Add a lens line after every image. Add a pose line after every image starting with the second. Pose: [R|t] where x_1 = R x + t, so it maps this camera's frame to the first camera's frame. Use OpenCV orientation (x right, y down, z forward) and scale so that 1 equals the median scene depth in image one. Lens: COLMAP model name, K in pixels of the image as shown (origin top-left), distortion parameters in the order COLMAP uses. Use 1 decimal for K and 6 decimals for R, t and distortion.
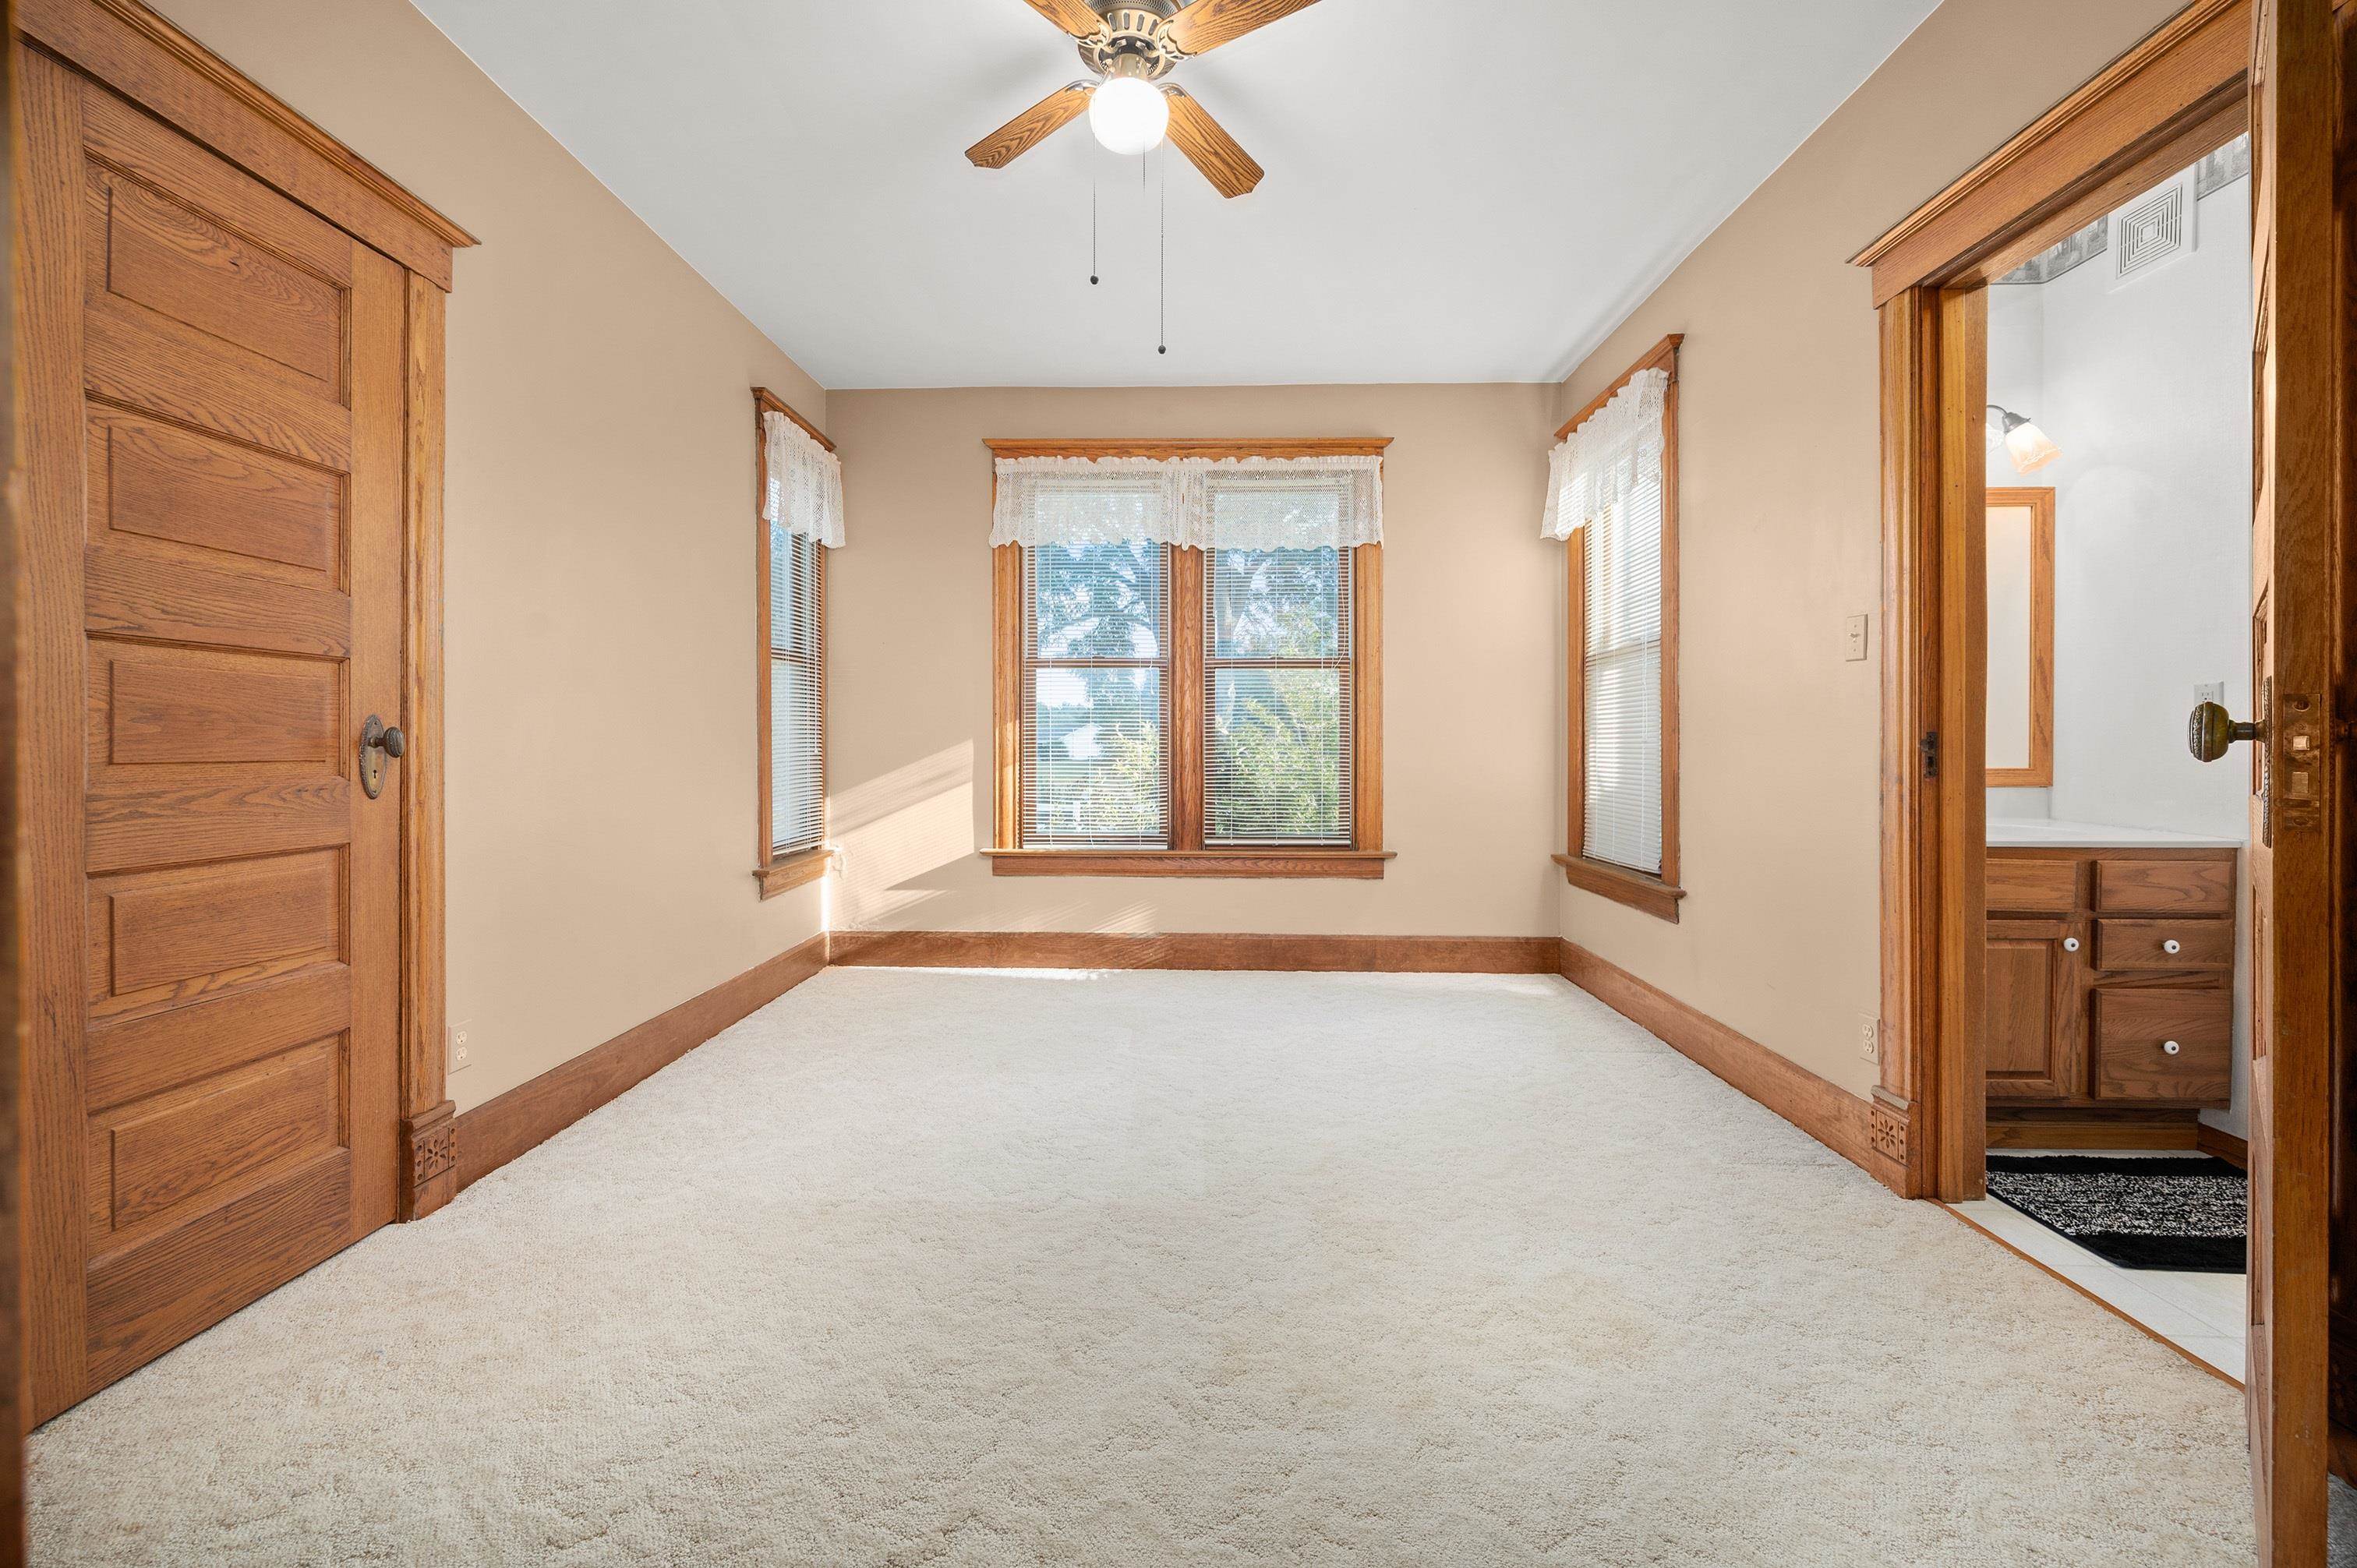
lens RADIAL K [[937.6, 0, 1169.5], [0, 937.6, 767.6], [0, 0, 1]] dist [-0.000544, -0.000064]
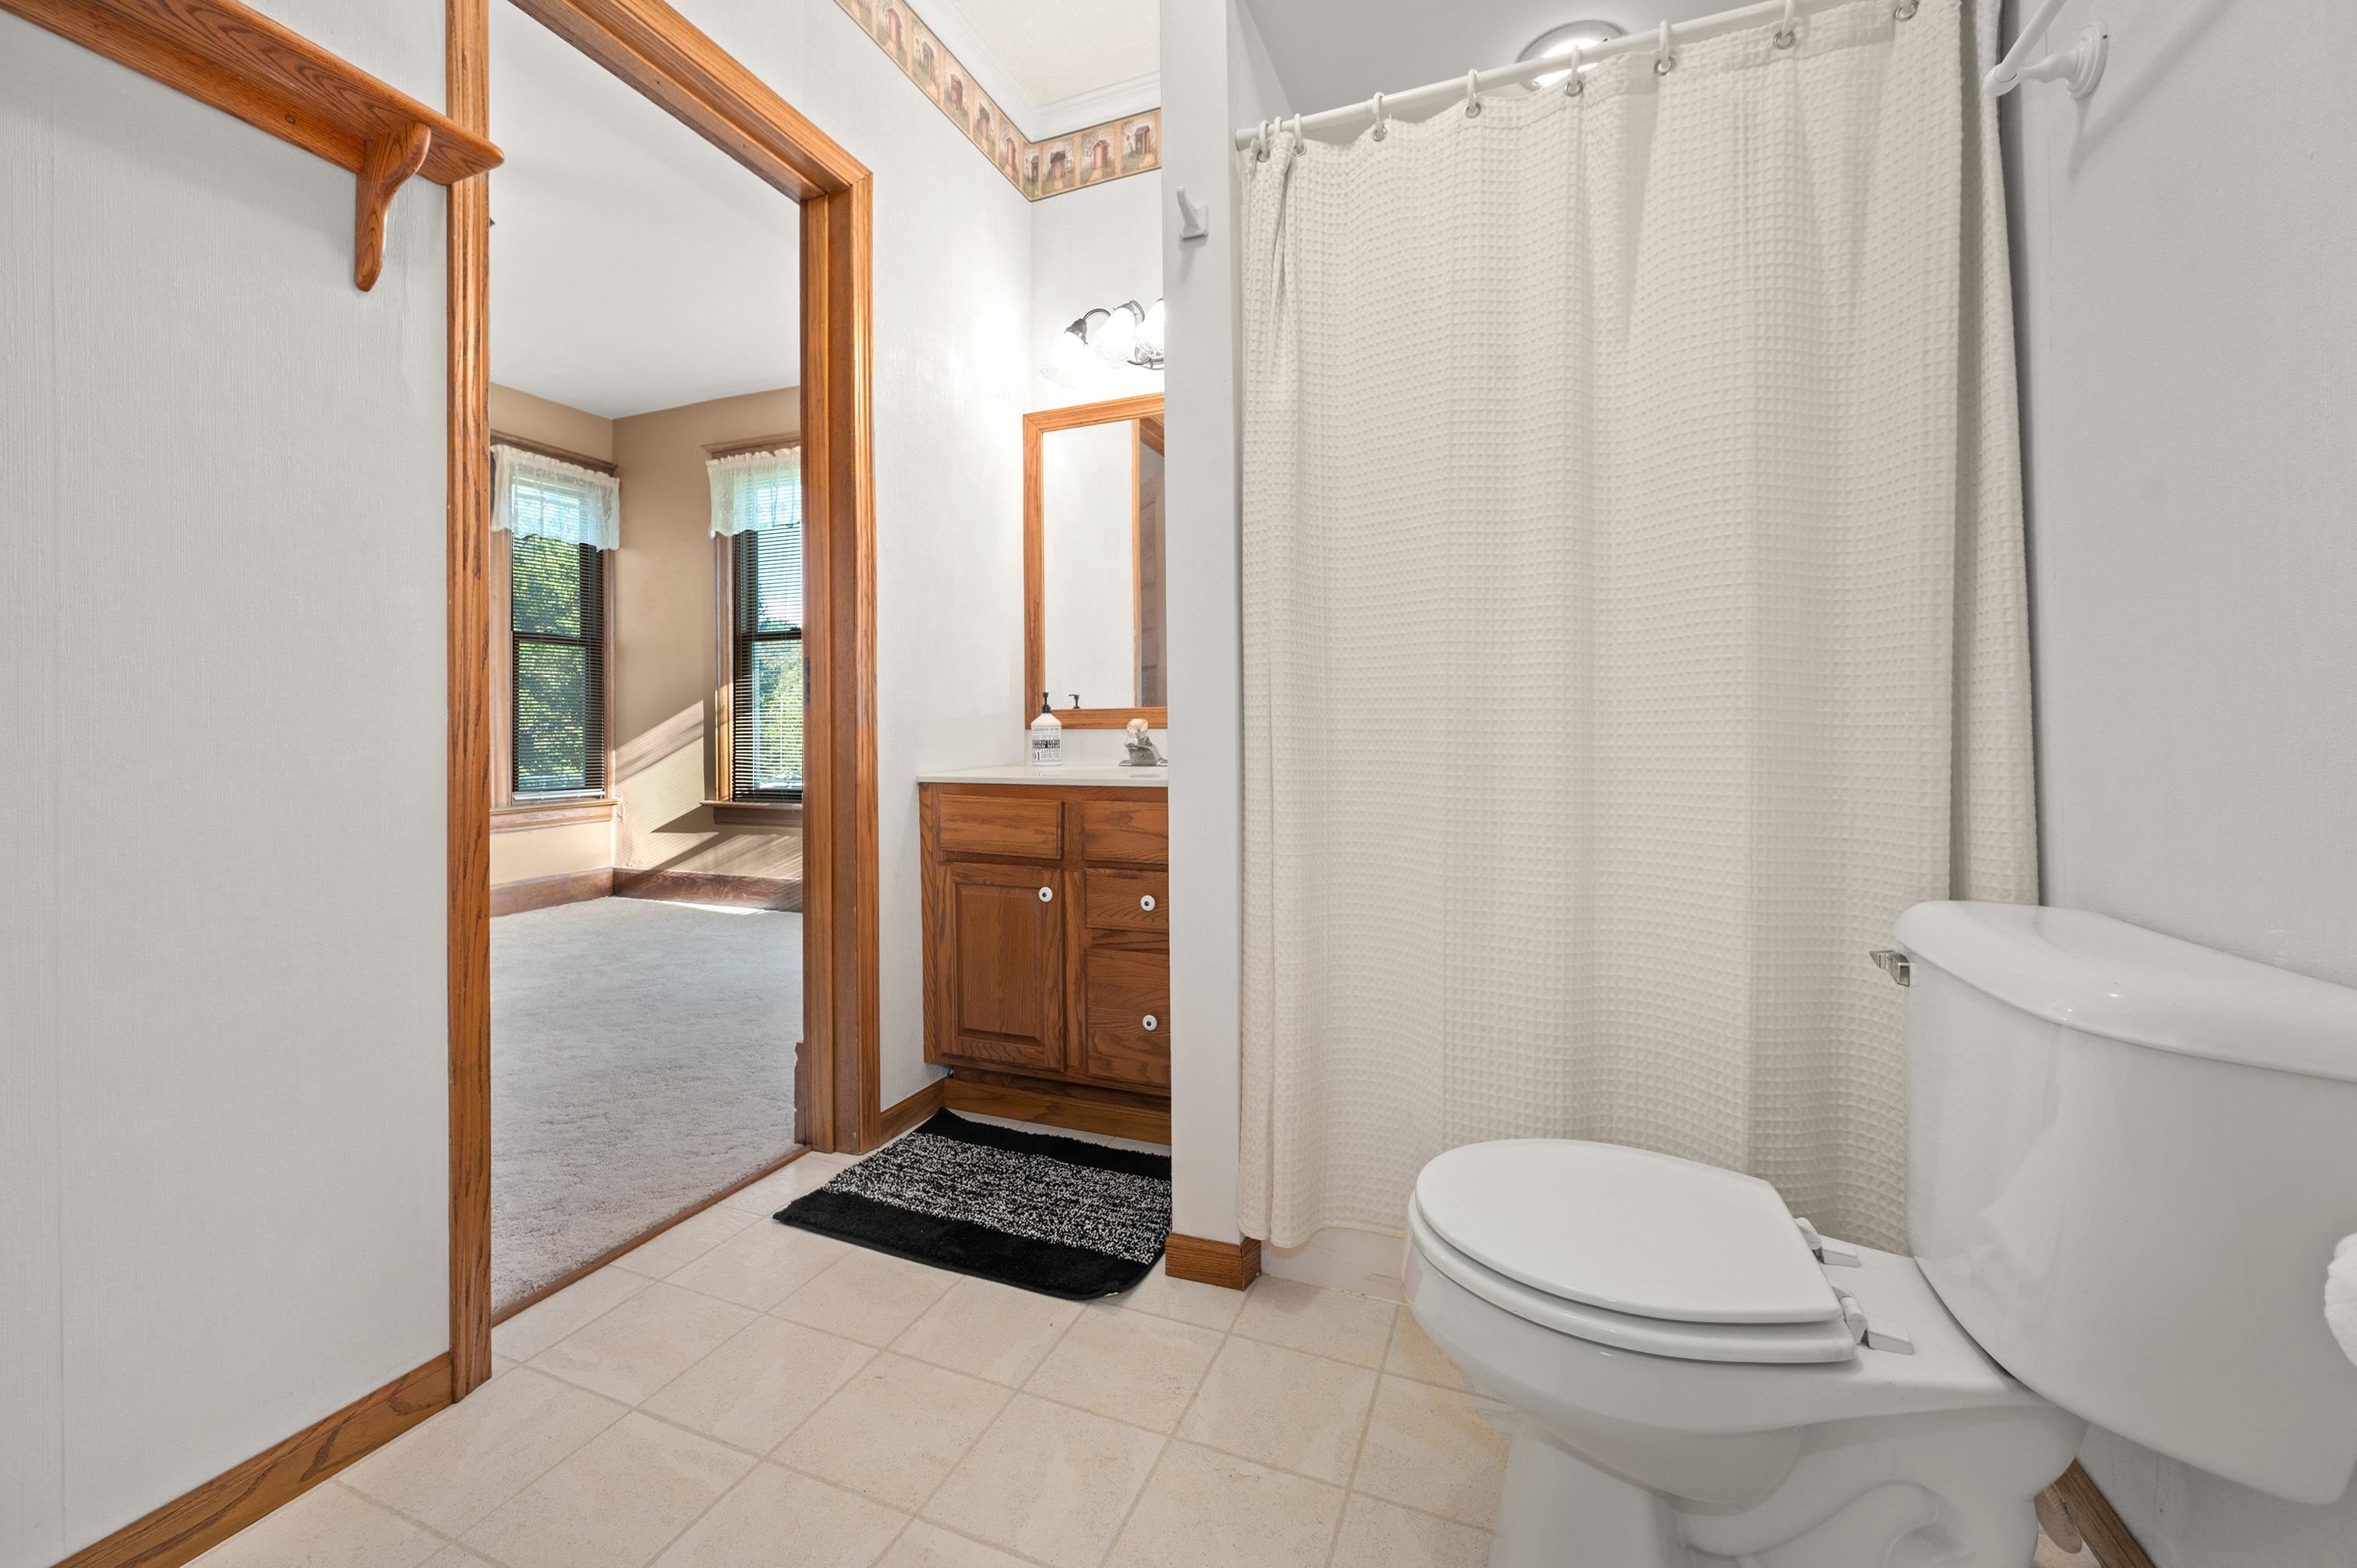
lens RADIAL K [[937.6, 0, 1178.0], [0, 937.6, 764.6], [0, 0, 1]] dist [-0.000544, -0.000064]
pose [[0.940944, 0.005219, -0.338522, 1.363811], [-0.003601, 0.999979, 0.005408, 0.060991], [0.338543, -0.003870, 0.940943, 0.211988]]
